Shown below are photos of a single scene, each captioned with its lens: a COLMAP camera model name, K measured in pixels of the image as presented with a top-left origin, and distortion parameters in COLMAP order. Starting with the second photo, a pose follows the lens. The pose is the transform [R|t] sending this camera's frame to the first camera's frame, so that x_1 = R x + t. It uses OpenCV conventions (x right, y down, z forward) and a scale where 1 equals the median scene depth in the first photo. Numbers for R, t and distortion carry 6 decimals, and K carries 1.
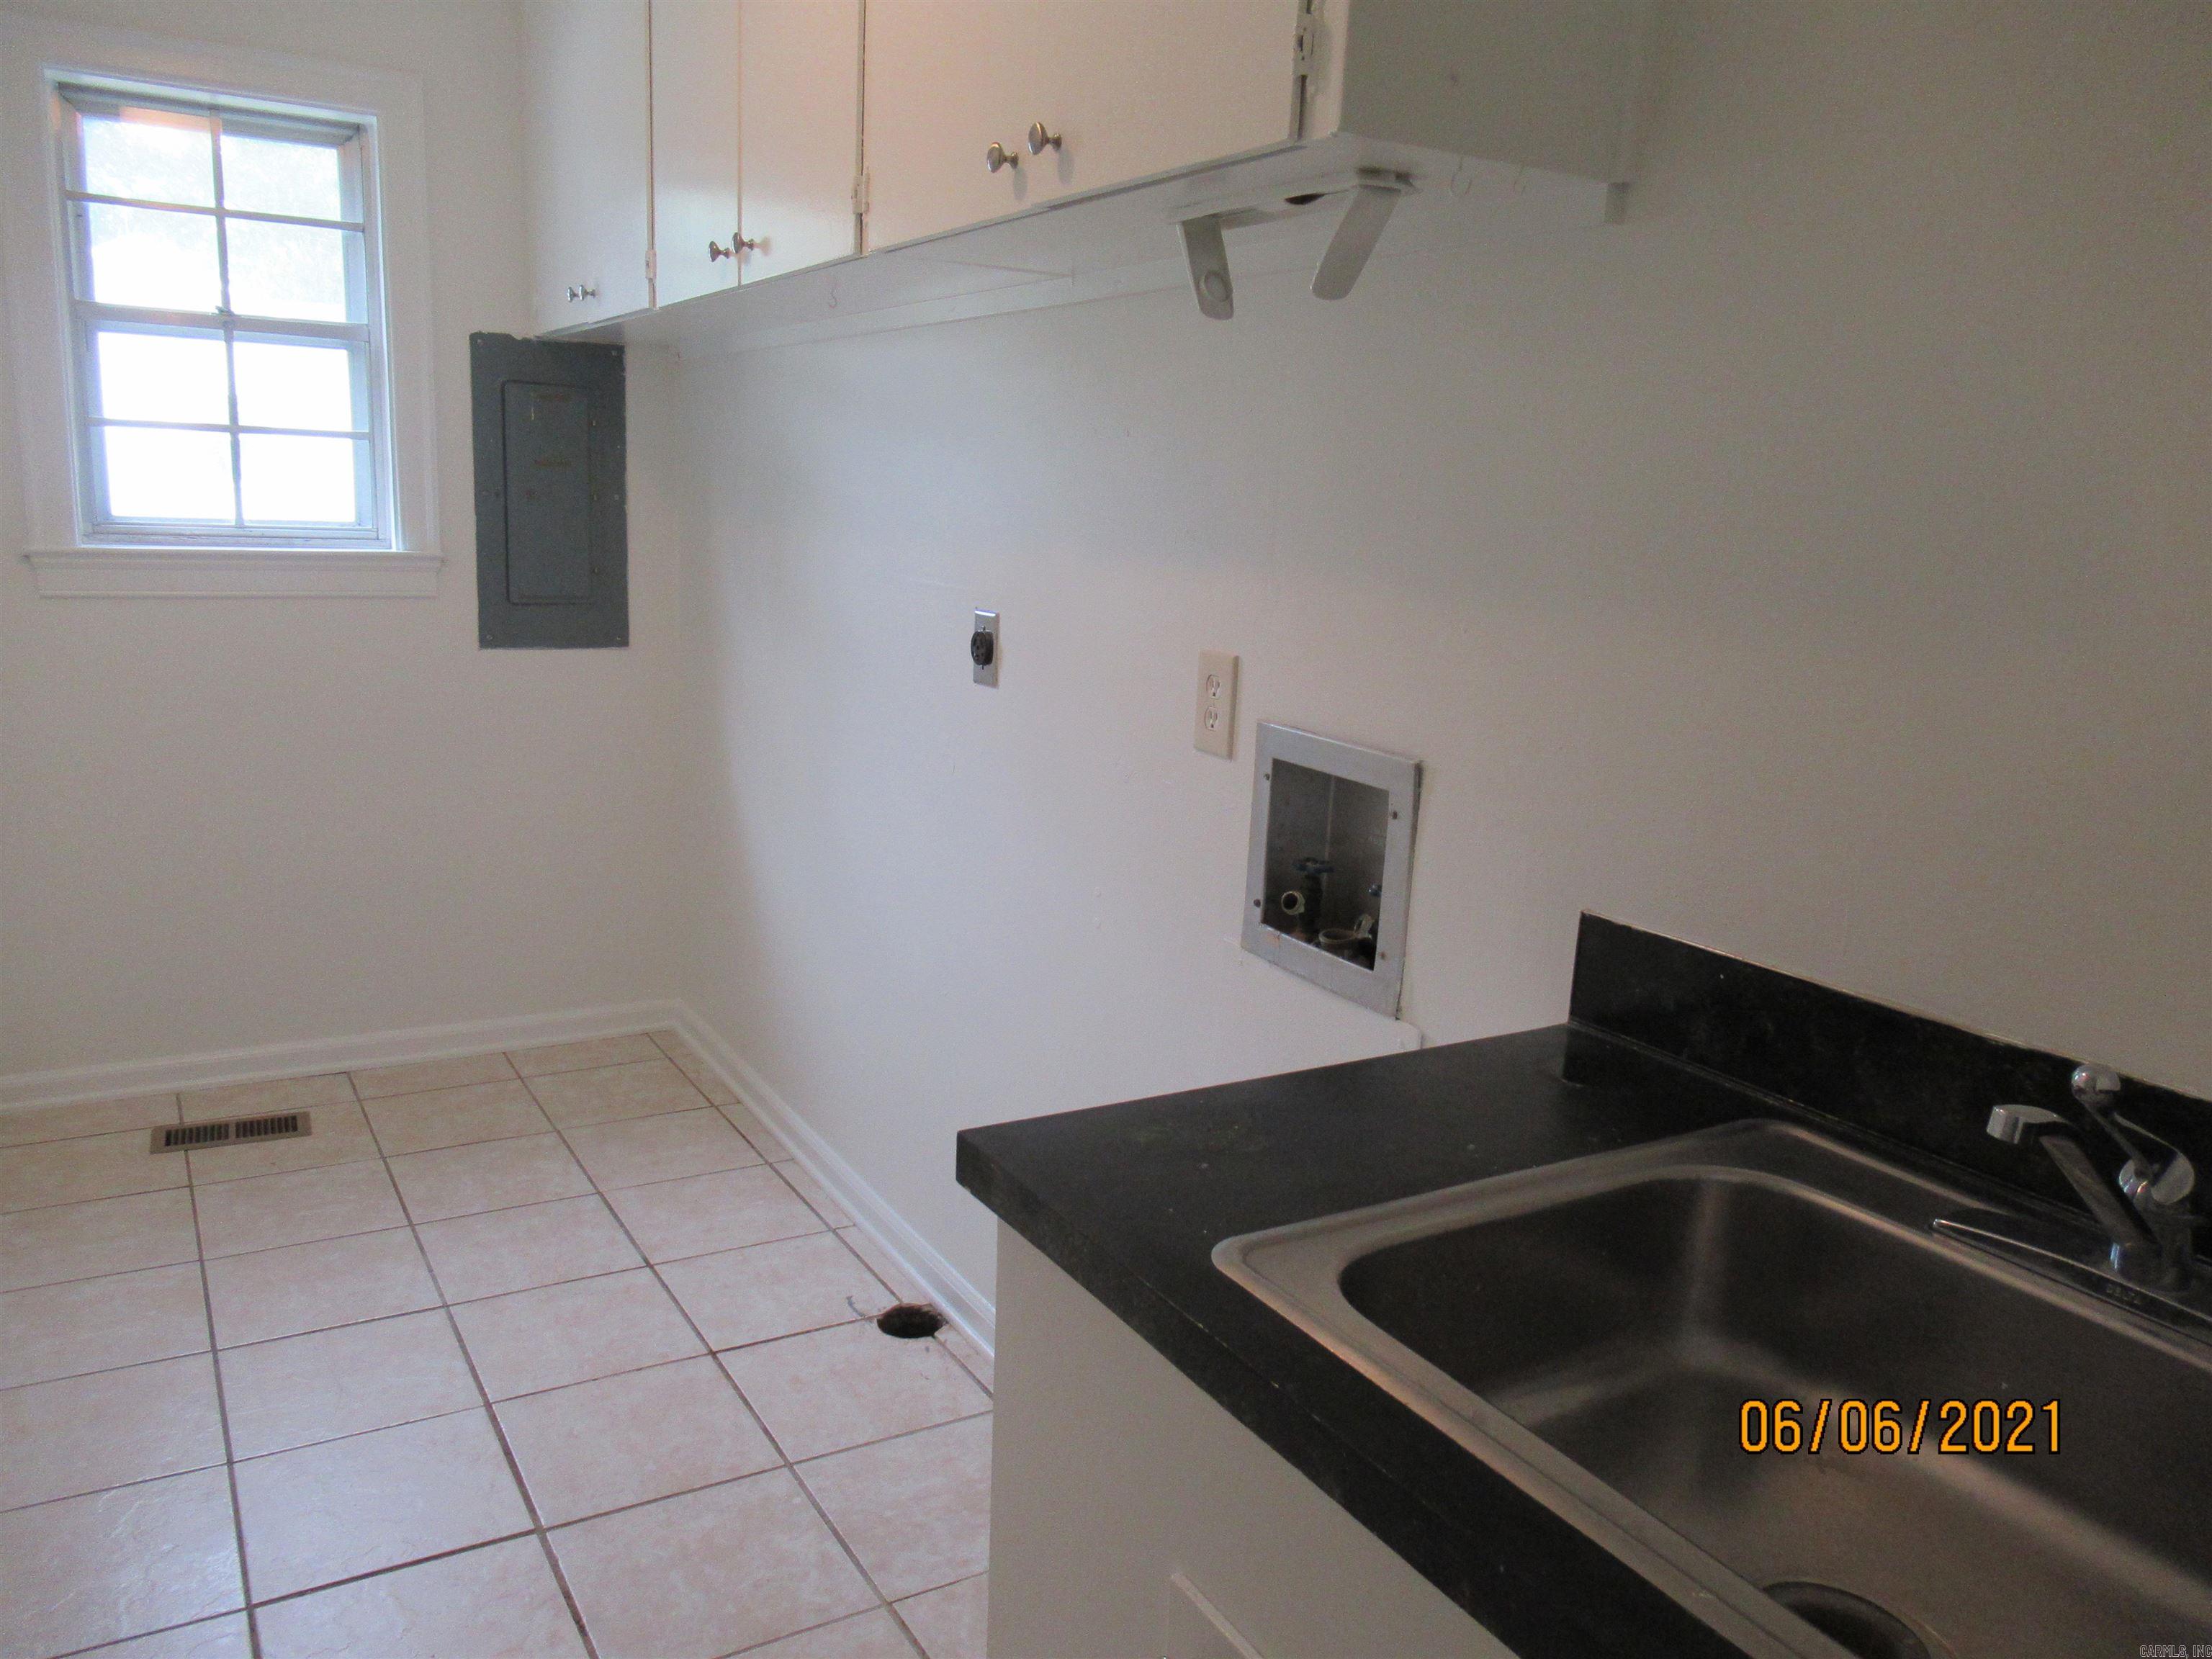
lens RADIAL K [[1644.2, 0, 1104.6], [0, 1644.2, 830.4], [0, 0, 1]] dist [0.007155, 0.003399]
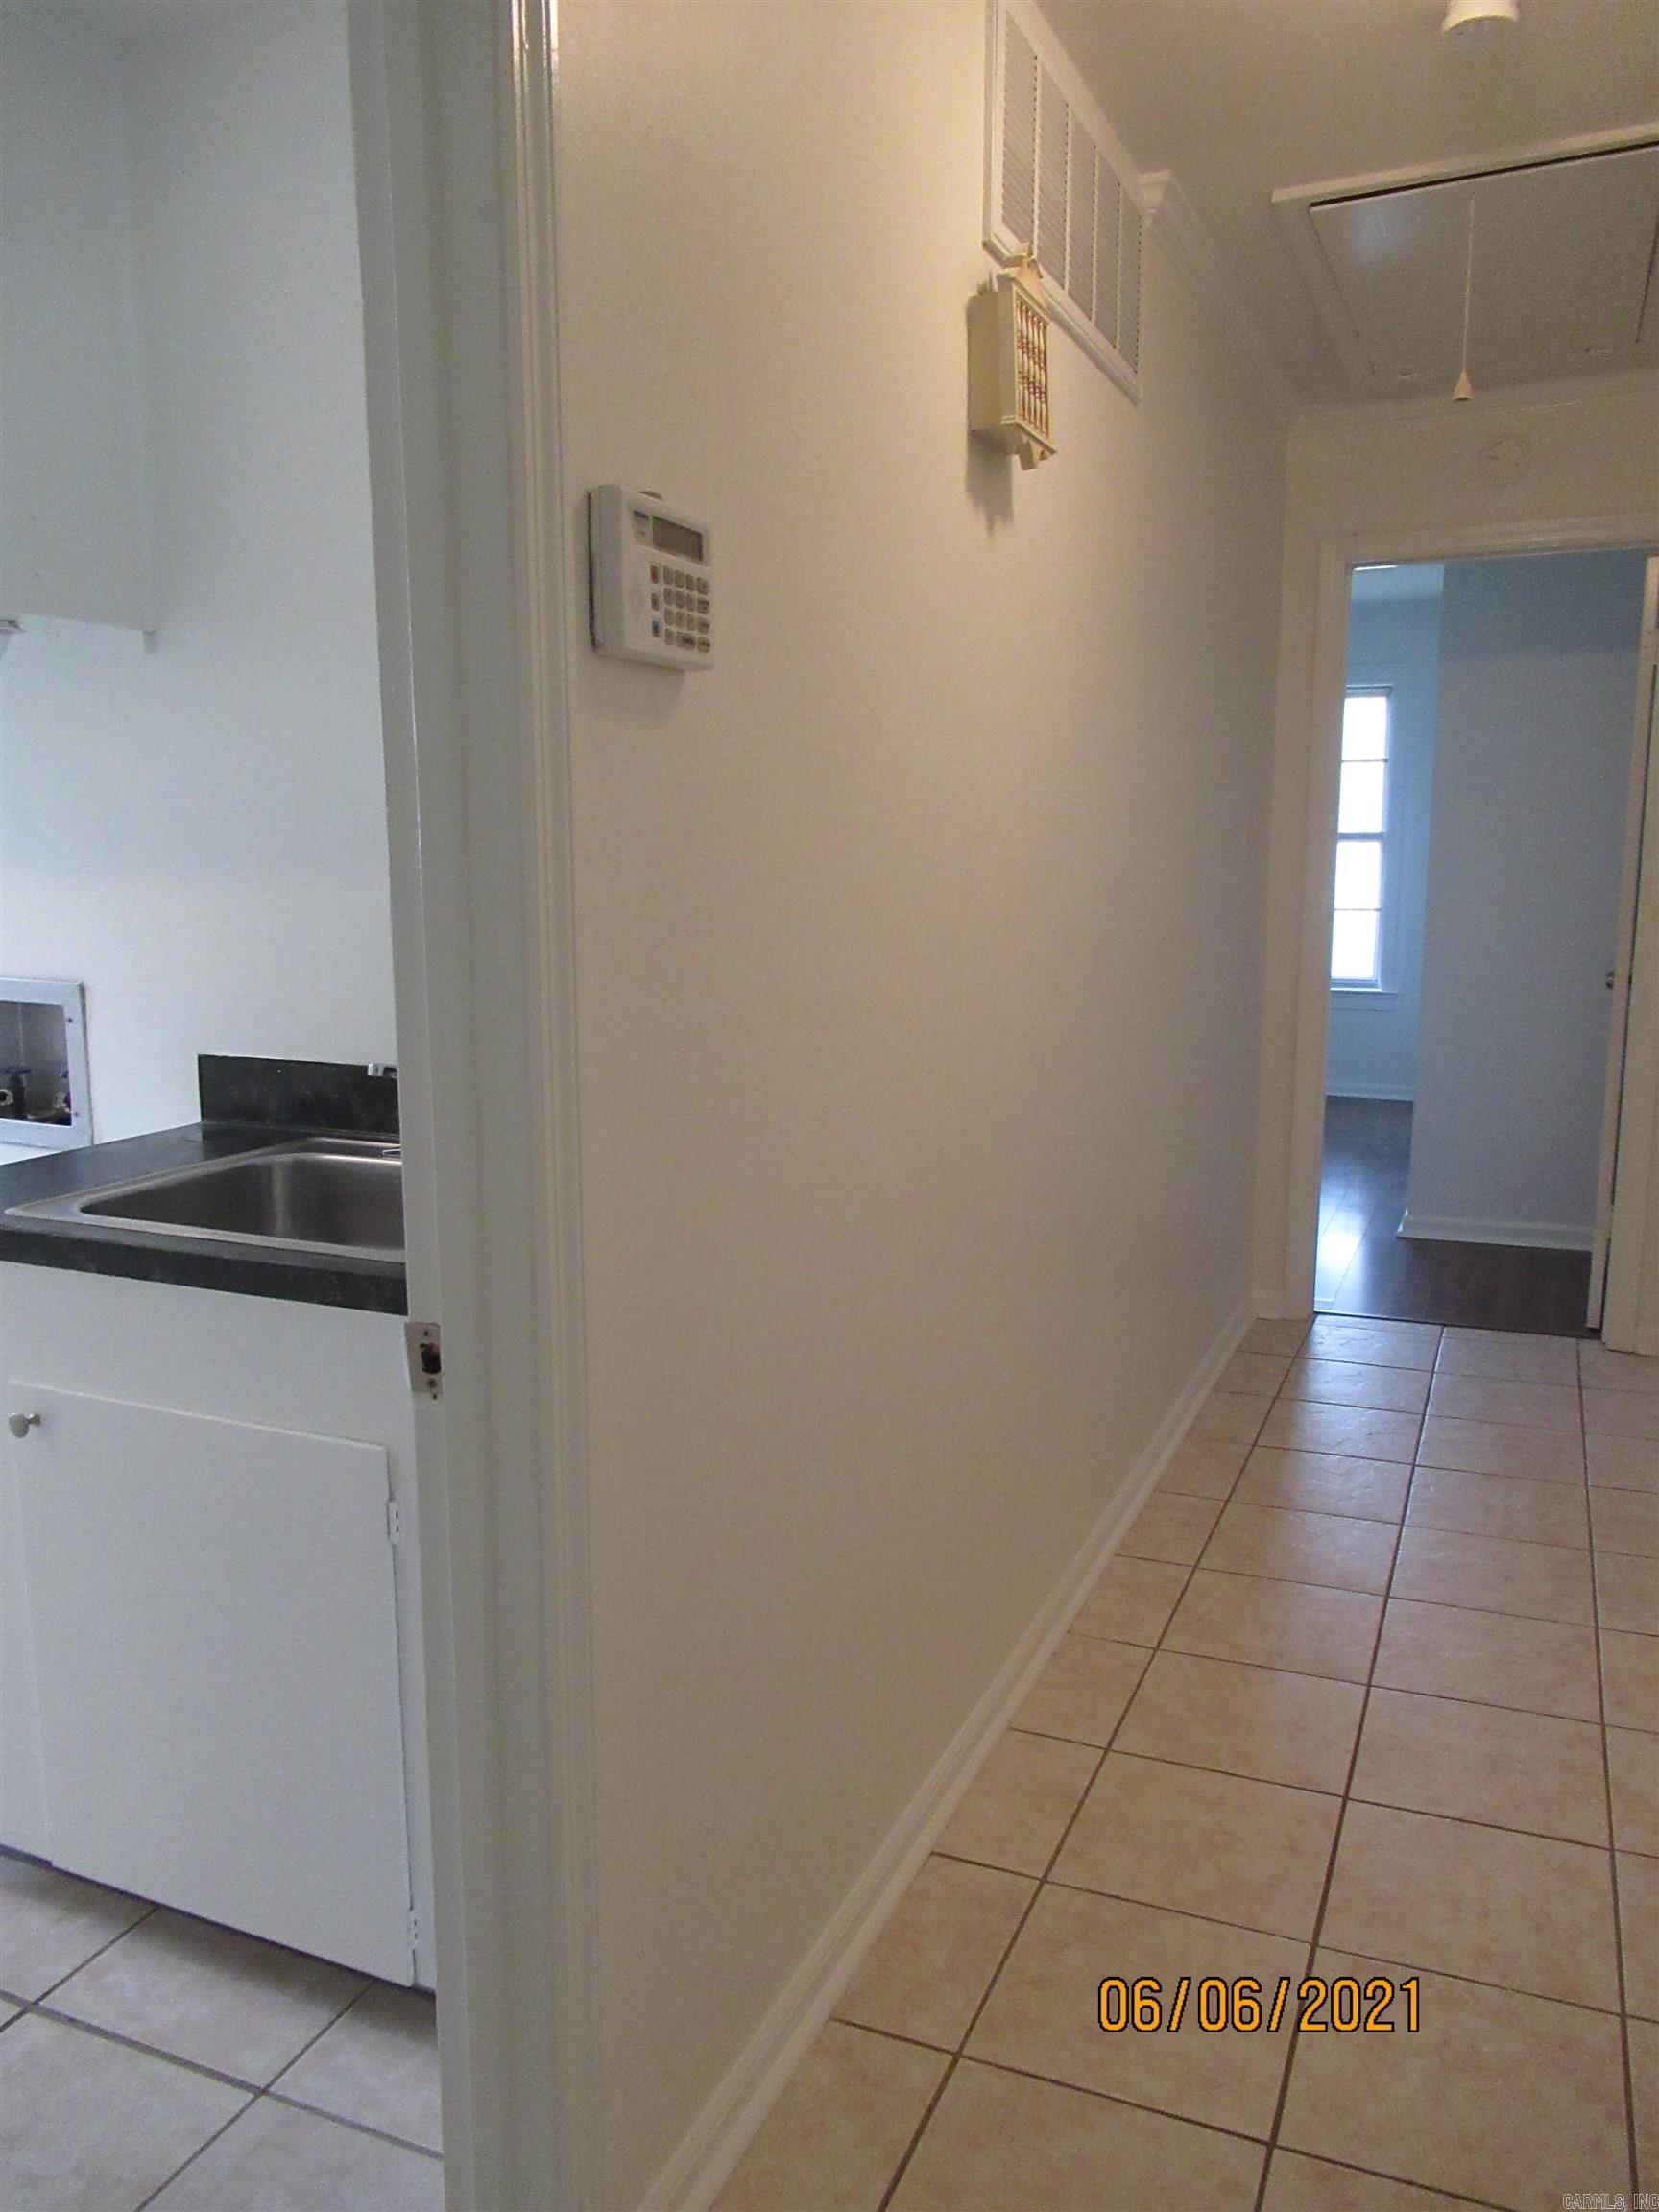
lens RADIAL K [[1644.2, 0, 827.7], [0, 1644.2, 1105.8], [0, 0, 1]] dist [0.007155, 0.003399]
pose [[0.810680, -0.138666, 0.568832, -0.137278], [0.145446, 0.988790, 0.033756, 0.122539], [-0.567137, 0.055370, 0.821760, -0.666749]]
